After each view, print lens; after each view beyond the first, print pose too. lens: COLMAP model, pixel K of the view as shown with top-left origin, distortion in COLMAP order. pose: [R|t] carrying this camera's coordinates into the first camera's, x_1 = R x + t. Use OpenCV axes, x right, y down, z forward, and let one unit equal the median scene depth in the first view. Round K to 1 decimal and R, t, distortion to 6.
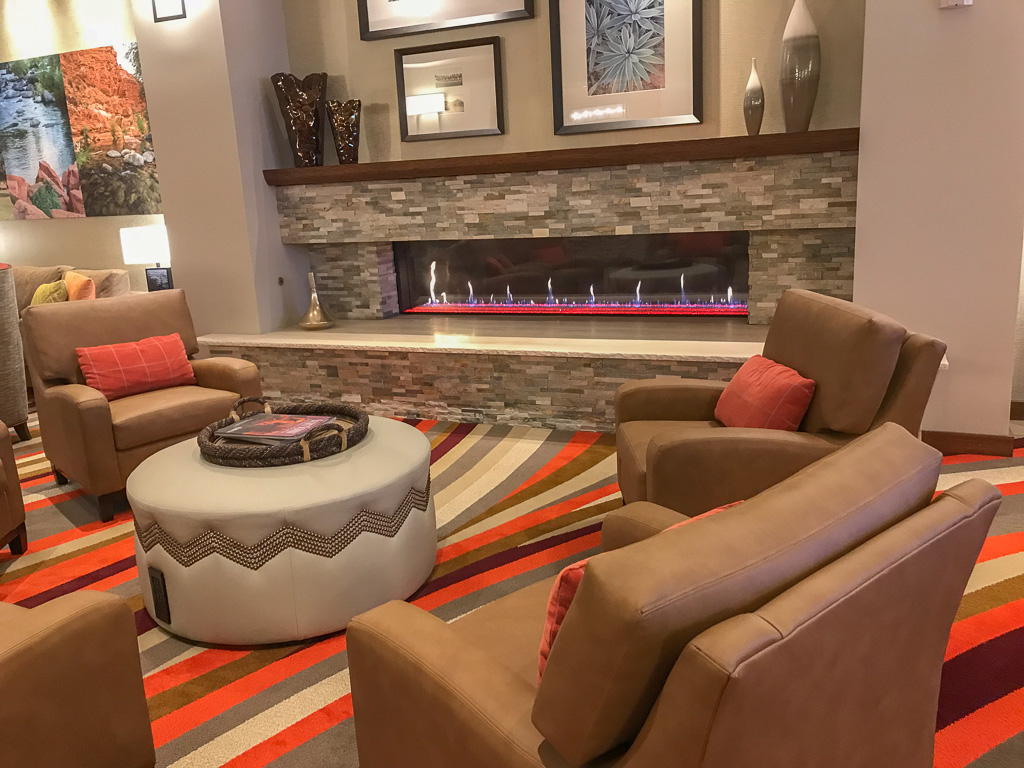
lens RADIAL K [[844.6, 0, 512.6], [0, 844.6, 384.9], [0, 0, 1]] dist [0.035928, -0.020001]
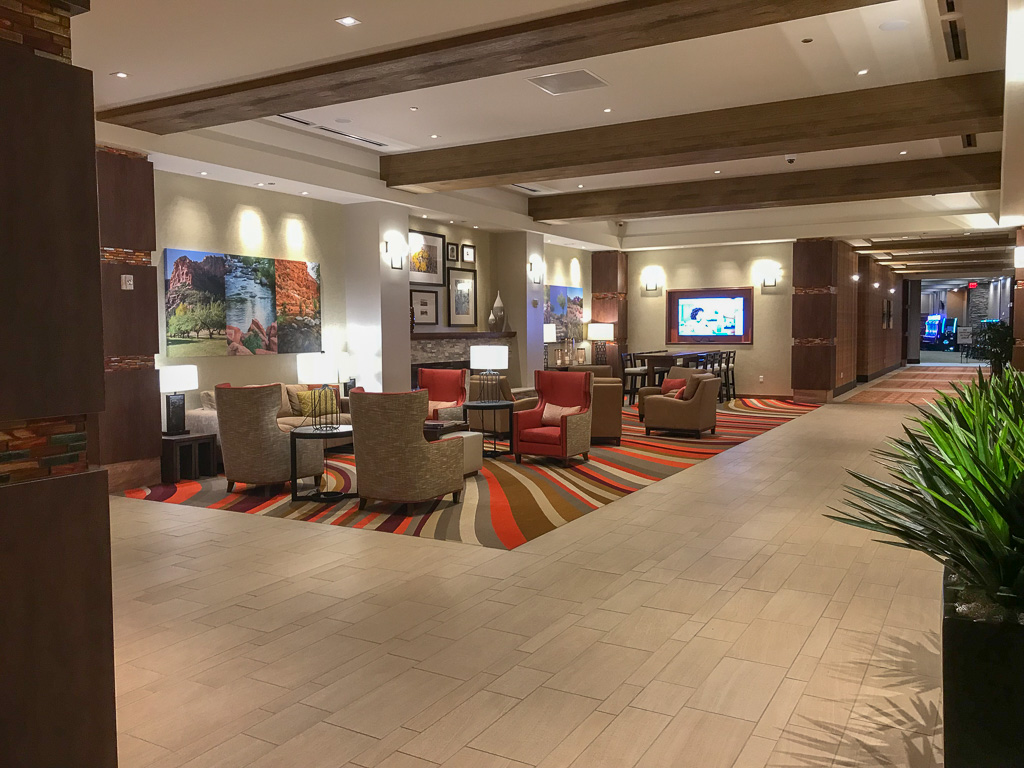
lens RADIAL K [[844.6, 0, 511.1], [0, 844.6, 383.1], [0, 0, 1]] dist [0.035928, -0.020001]
pose [[0.082421, -0.017781, 0.996439, -2.114380], [0.217708, 0.976014, -0.000592, -0.045298], [-0.972528, 0.216982, 0.084315, 0.449803]]
